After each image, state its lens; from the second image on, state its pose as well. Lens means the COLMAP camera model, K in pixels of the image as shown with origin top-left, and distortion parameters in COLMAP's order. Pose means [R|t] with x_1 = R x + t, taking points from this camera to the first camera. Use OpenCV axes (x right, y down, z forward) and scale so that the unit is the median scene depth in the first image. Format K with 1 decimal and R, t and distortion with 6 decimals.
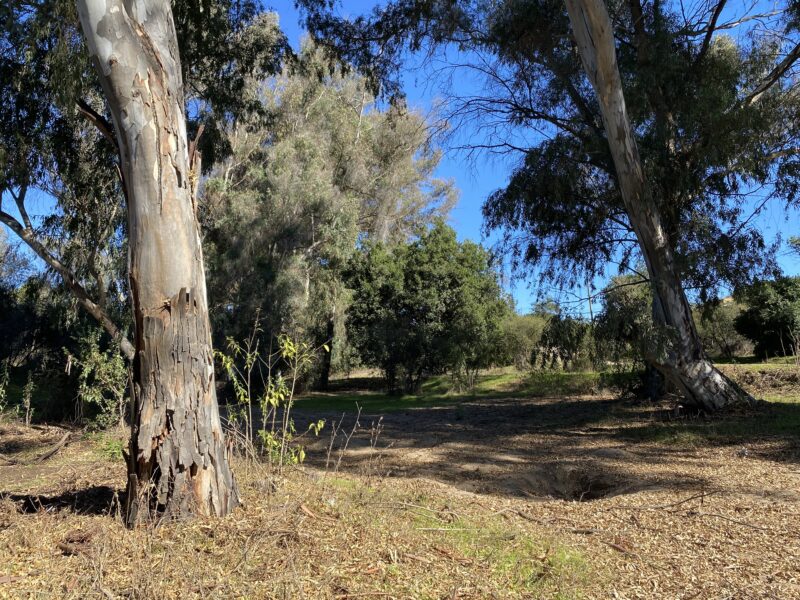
lens RADIAL K [[604.8, 0, 407.7], [0, 604.8, 305.9], [0, 0, 1]] dist [0.011266, -0.003337]
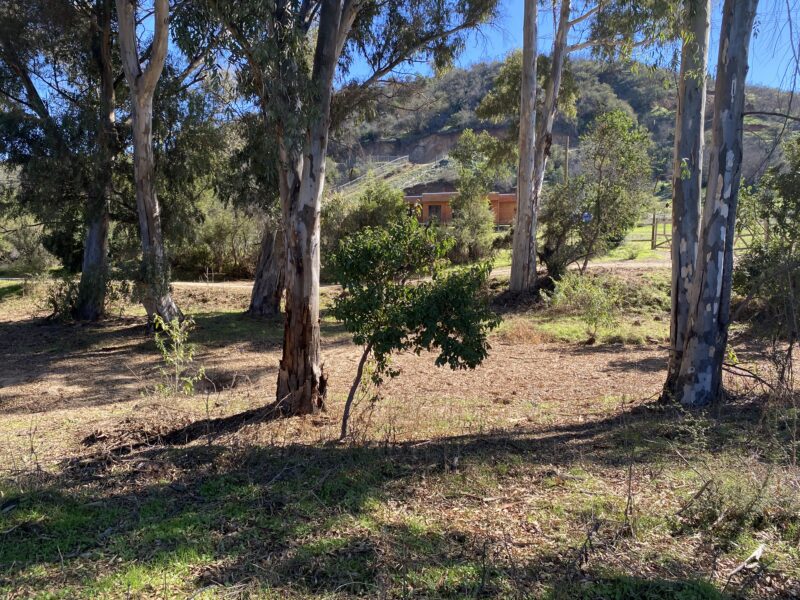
lens RADIAL K [[604.8, 0, 399.1], [0, 604.8, 299.7], [0, 0, 1]] dist [0.011266, -0.003337]
pose [[0.298310, -0.060574, 0.952545, -0.311670], [-0.114856, 0.988454, 0.098827, -0.044337], [-0.947533, -0.138887, 0.287908, 0.015366]]
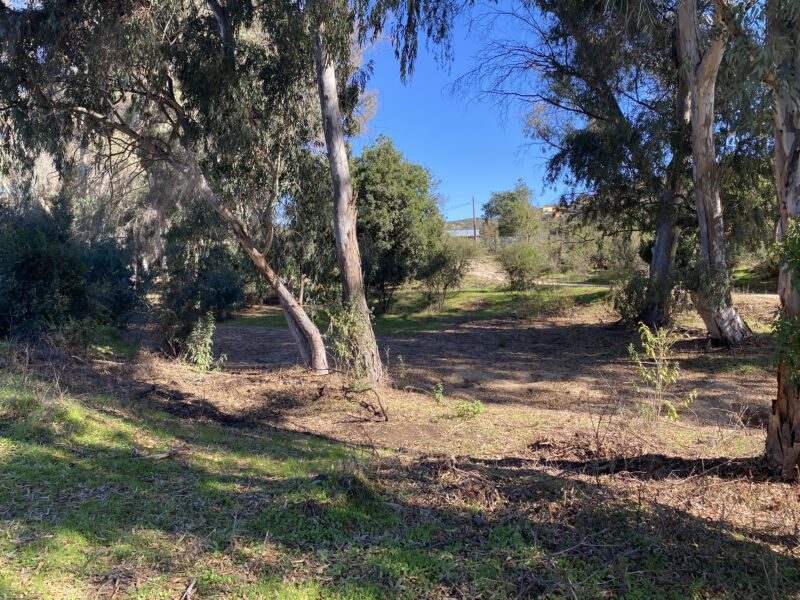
lens RADIAL K [[604.8, 0, 399.4], [0, 604.8, 299.6], [0, 0, 1]] dist [0.011266, -0.003337]
pose [[0.956579, -0.008493, 0.291349, -0.233796], [-0.040193, 0.986183, 0.160713, -0.042295], [-0.288688, -0.165445, 0.943020, -0.005291]]
